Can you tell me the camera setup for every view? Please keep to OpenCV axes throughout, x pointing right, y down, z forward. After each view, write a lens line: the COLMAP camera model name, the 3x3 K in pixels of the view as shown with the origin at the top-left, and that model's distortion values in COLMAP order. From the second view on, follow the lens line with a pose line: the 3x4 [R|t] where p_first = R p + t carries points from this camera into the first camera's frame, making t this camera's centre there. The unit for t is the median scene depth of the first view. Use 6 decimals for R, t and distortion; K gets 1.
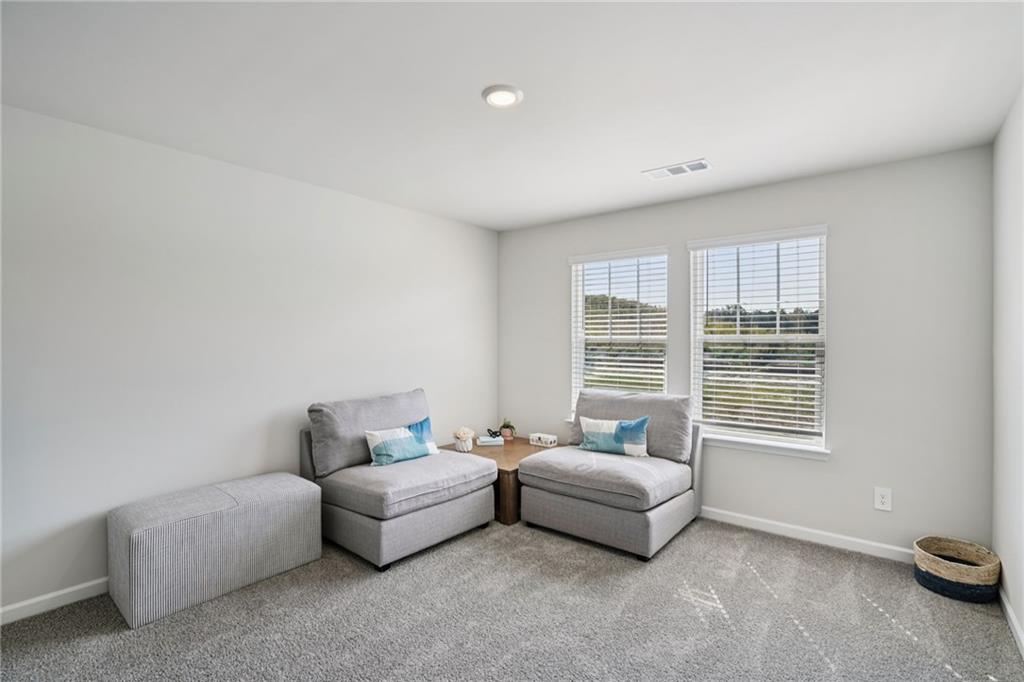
lens RADIAL K [[486.5, 0, 512.0], [0, 486.5, 341.0], [0, 0, 1]] dist [-0.031736, 0.000558]
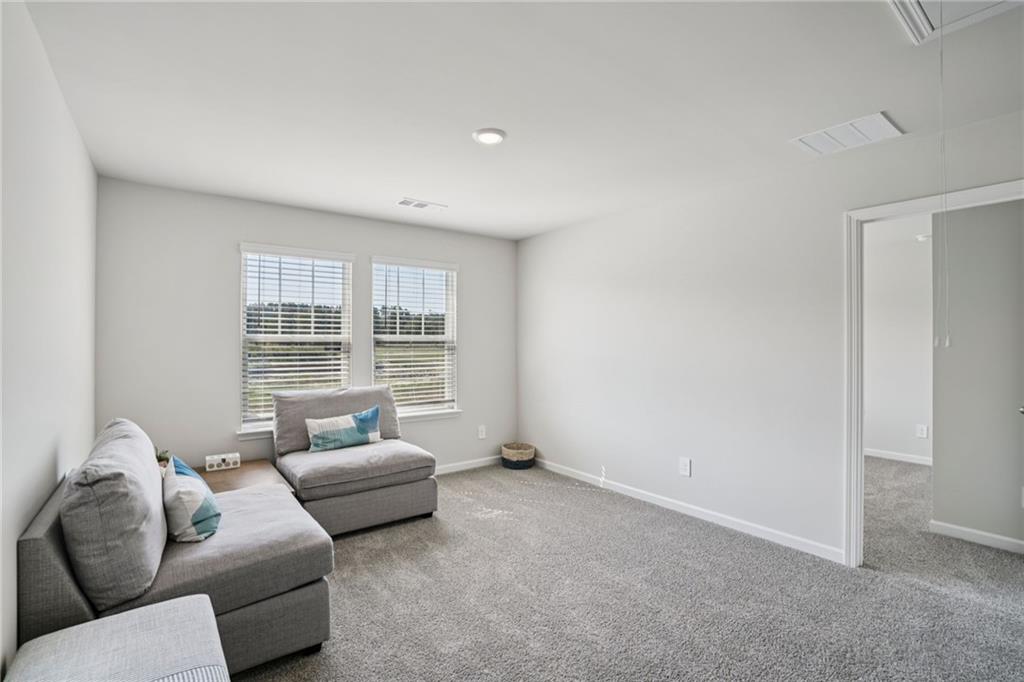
lens RADIAL K [[475.6, 0, 508.4], [0, 475.6, 335.3], [0, 0, 1]] dist [-0.021902, 0.000158]
pose [[0.224988, 0.010200, 0.974308, -0.751319], [0.001904, 0.999939, -0.010908, 0.002326], [-0.974360, 0.004309, 0.224955, 0.451884]]
